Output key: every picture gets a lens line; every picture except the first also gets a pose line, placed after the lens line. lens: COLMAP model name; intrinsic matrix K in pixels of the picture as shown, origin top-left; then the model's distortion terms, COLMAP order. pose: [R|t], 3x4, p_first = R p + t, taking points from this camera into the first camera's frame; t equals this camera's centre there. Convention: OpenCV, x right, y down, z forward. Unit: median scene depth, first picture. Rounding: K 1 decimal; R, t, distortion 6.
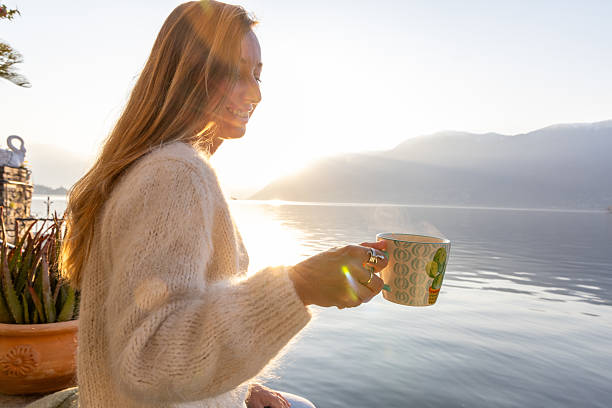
lens RADIAL K [[416.9, 0, 308.4], [0, 416.9, 200.6], [0, 0, 1]] dist [-0.007505, 0.015217]
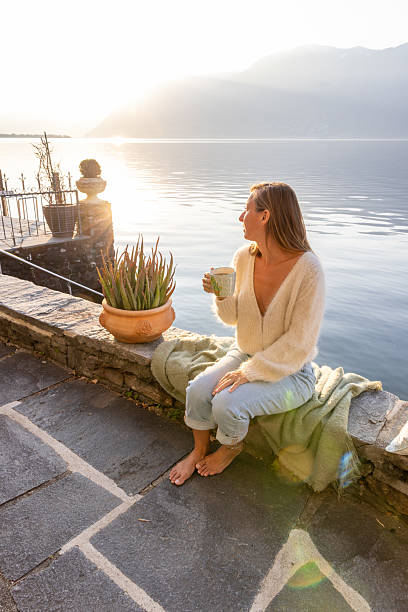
lens RADIAL K [[431.5, 0, 200.3], [0, 431.5, 299.7], [0, 0, 1]] dist [-0.004758, 0.017388]
pose [[0.994486, -0.062966, 0.083862, -0.096086], [0.029005, 0.933638, 0.357041, -0.075370], [-0.100779, -0.352640, 0.930317, -0.144067]]
